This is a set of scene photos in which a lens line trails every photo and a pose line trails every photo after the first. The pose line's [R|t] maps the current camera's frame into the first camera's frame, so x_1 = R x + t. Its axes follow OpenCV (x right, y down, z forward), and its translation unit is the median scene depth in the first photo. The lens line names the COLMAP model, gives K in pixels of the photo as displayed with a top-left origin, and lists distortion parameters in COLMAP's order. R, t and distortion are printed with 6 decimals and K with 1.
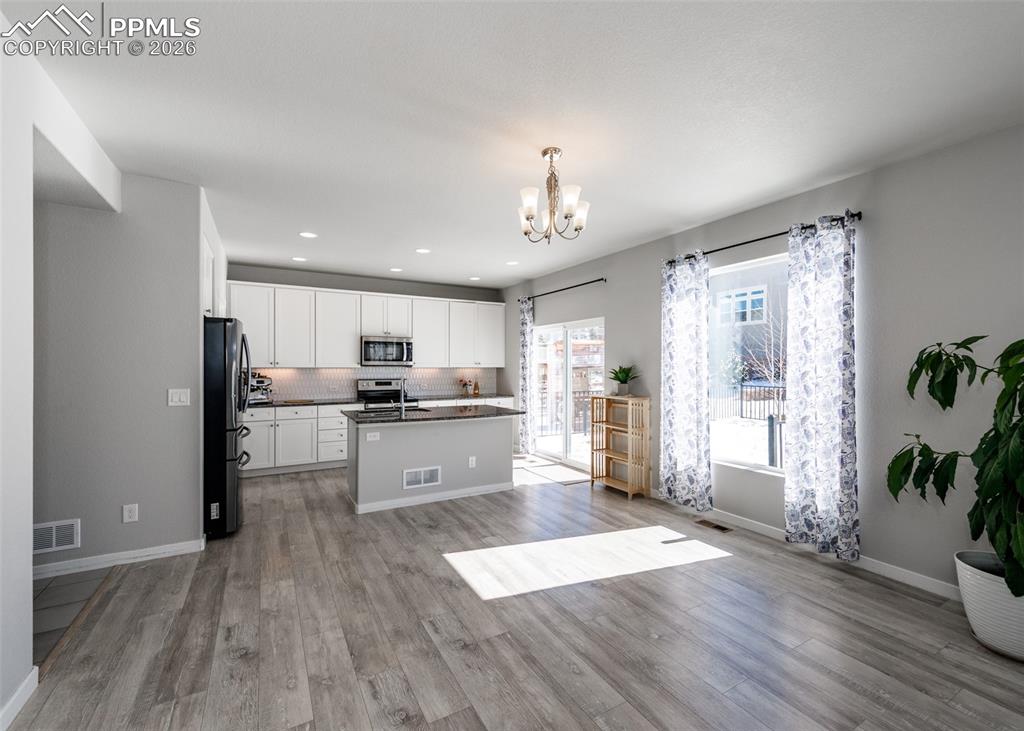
lens RADIAL K [[429.7, 0, 513.8], [0, 429.7, 366.8], [0, 0, 1]] dist [0.007659, -0.002272]
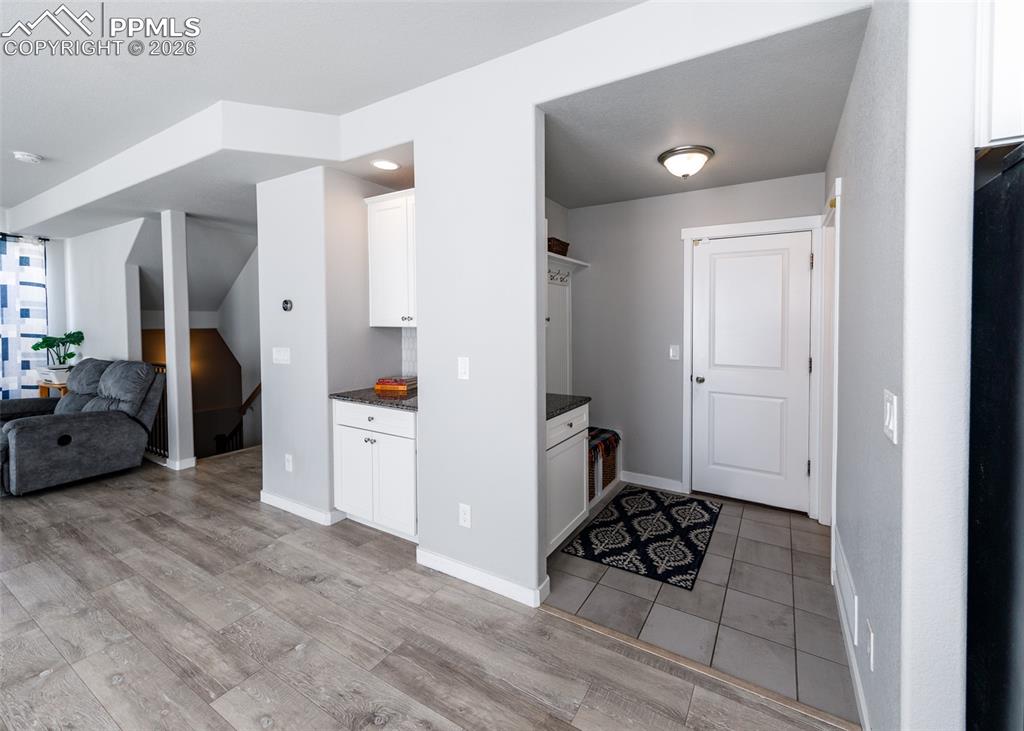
lens RADIAL K [[413.9, 0, 540.4], [0, 413.9, 332.2], [0, 0, 1]] dist [0.005443, -0.000302]
pose [[-0.863712, 0.008942, -0.503906, -0.268417], [-0.005281, 0.999627, 0.026790, -0.004215], [0.503958, 0.025800, -0.863343, 0.893672]]
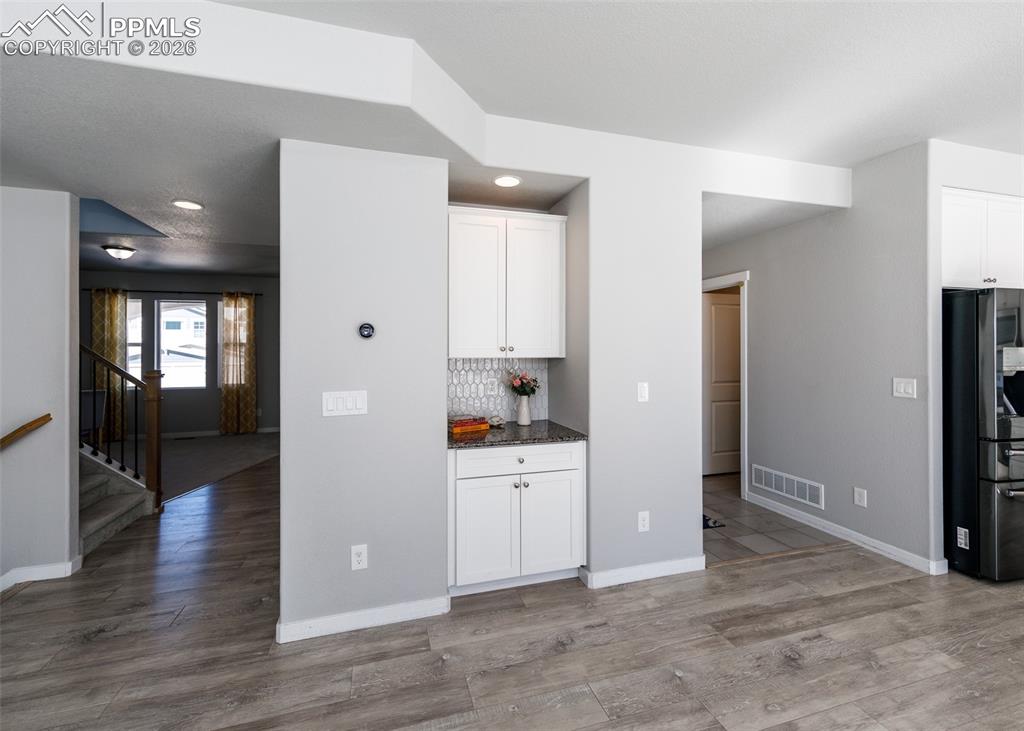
lens RADIAL K [[429.7, 0, 491.1], [0, 429.7, 350.1], [0, 0, 1]] dist [0.007659, -0.002272]
pose [[-0.254685, 0.000675, -0.967024, 0.238751], [0.000020, 1.000000, 0.000692, -0.006461], [0.967024, 0.000157, -0.254685, 0.310184]]
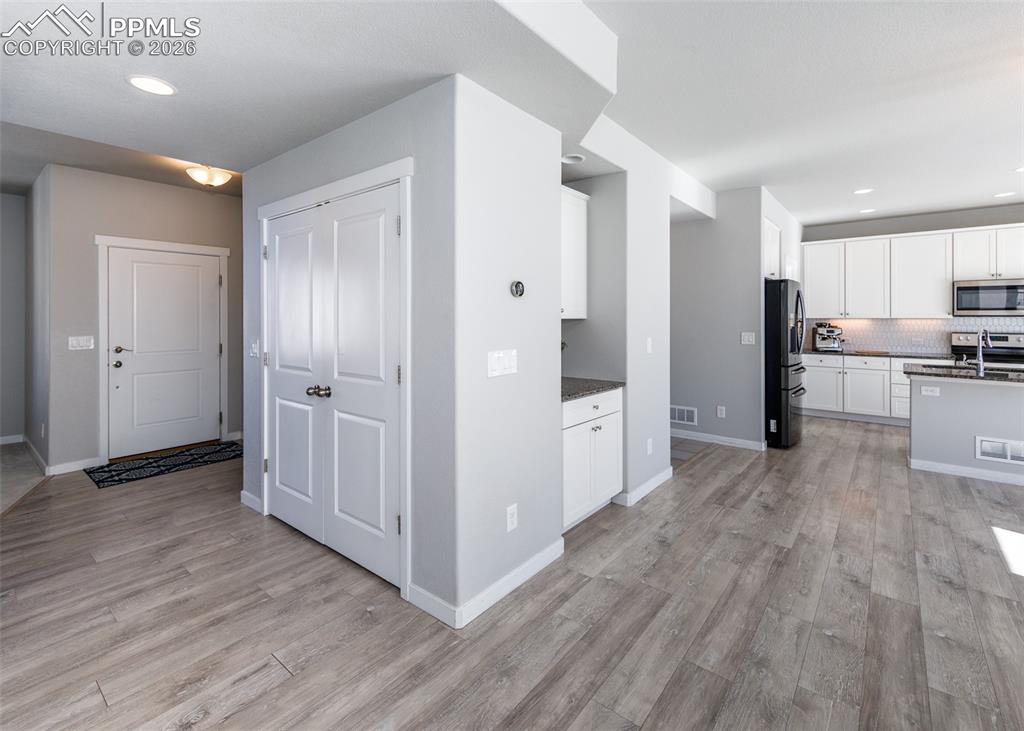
lens RADIAL K [[464.0, 0, 519.2], [0, 464.0, 321.9], [0, 0, 1]] dist [-0.000354, -0.000123]
pose [[0.355368, 0.003220, -0.934721, 0.299424], [-0.000072, 0.999994, 0.003418, 0.009185], [0.934726, -0.001147, 0.355366, -0.193970]]
